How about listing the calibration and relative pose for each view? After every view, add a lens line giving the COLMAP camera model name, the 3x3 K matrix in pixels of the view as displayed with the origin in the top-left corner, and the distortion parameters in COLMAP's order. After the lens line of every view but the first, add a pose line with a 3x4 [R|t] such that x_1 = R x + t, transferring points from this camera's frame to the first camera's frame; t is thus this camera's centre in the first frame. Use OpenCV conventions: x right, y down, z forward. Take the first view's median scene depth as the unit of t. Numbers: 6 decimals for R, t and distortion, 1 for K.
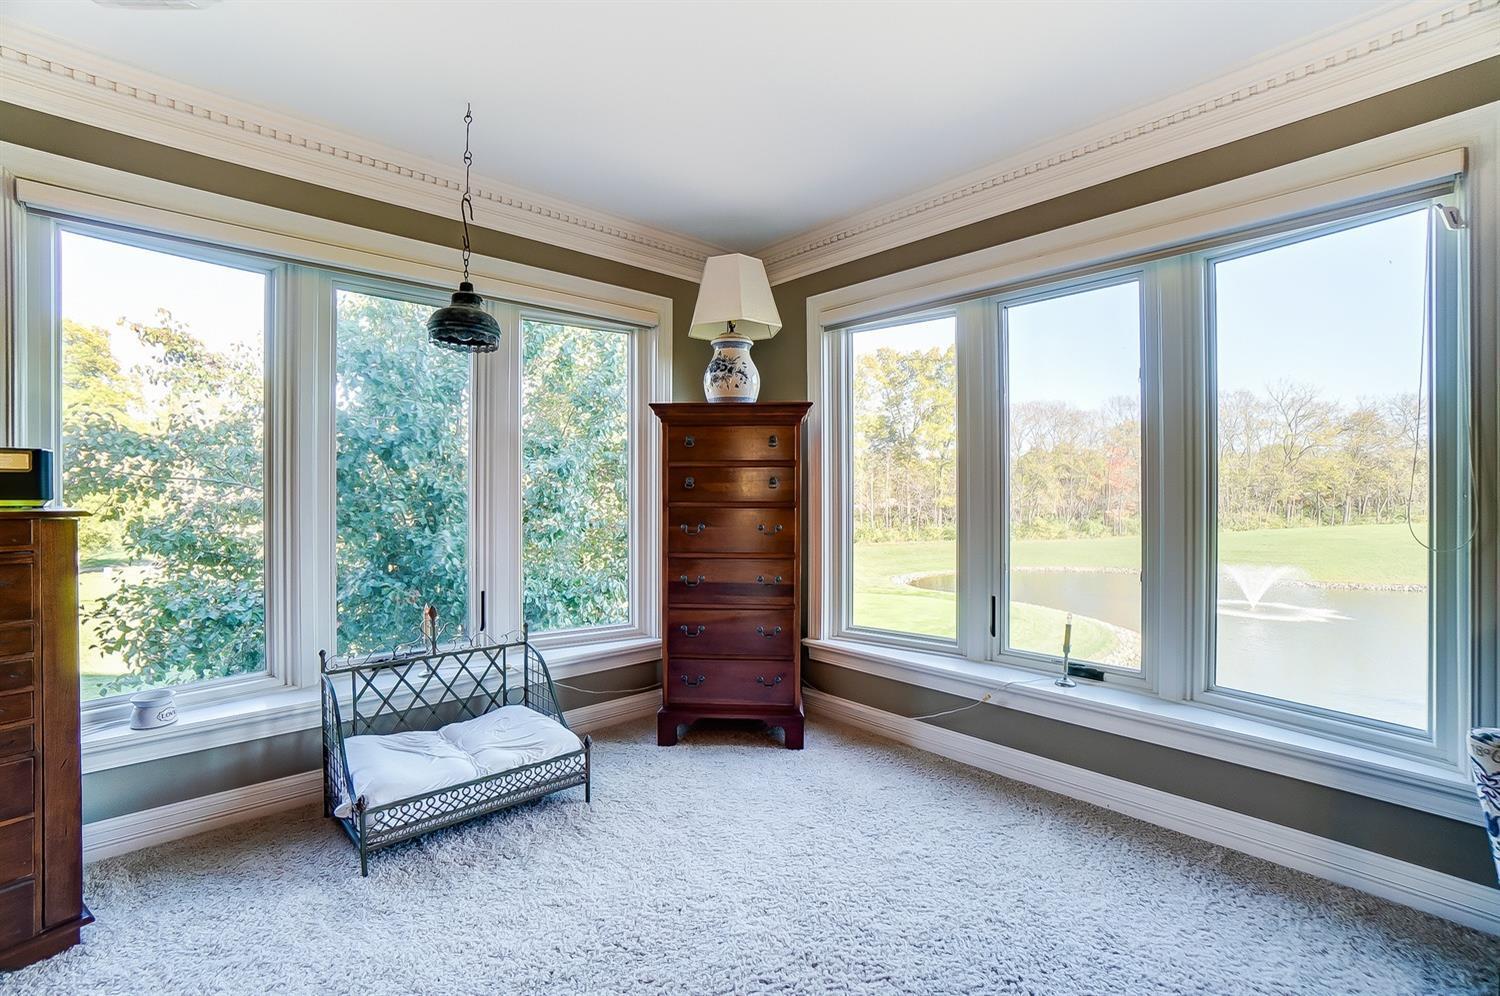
lens RADIAL K [[678.0, 0, 750.0], [0, 678.0, 498.0], [0, 0, 1]] dist [-0.004305, -0.000499]
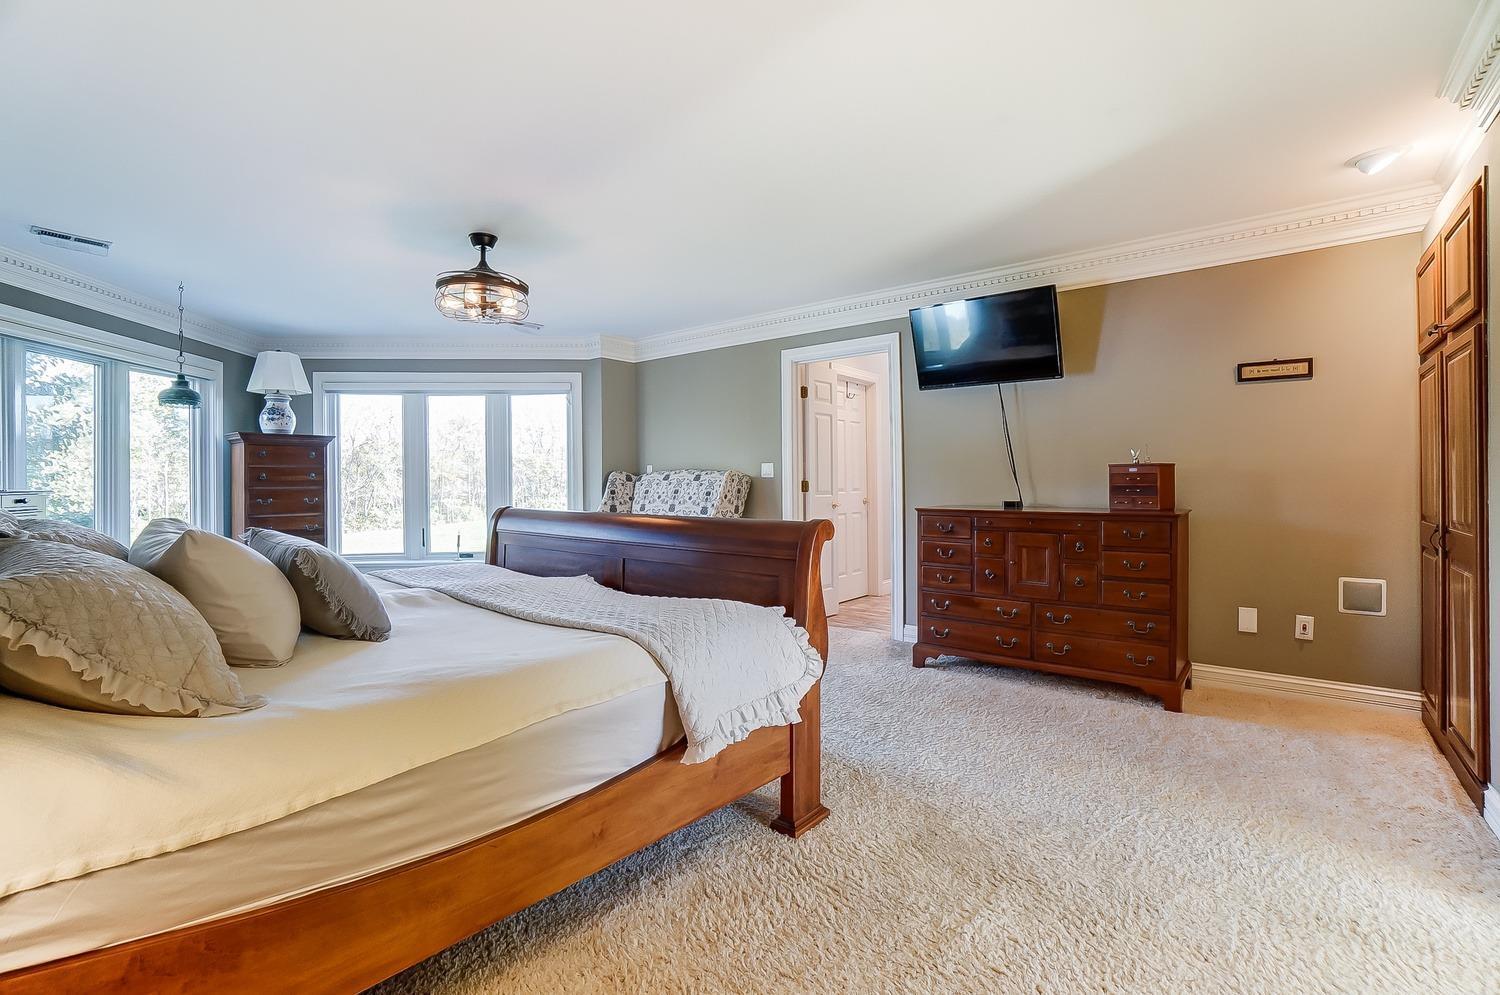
lens RADIAL K [[678.0, 0, 750.0], [0, 678.0, 497.5], [0, 0, 1]] dist [-0.004305, -0.000499]
pose [[0.610324, -0.021056, 0.791872, -0.702002], [0.010600, 0.999774, 0.018413, 0.017082], [-0.792081, -0.002844, 0.610409, -1.122321]]
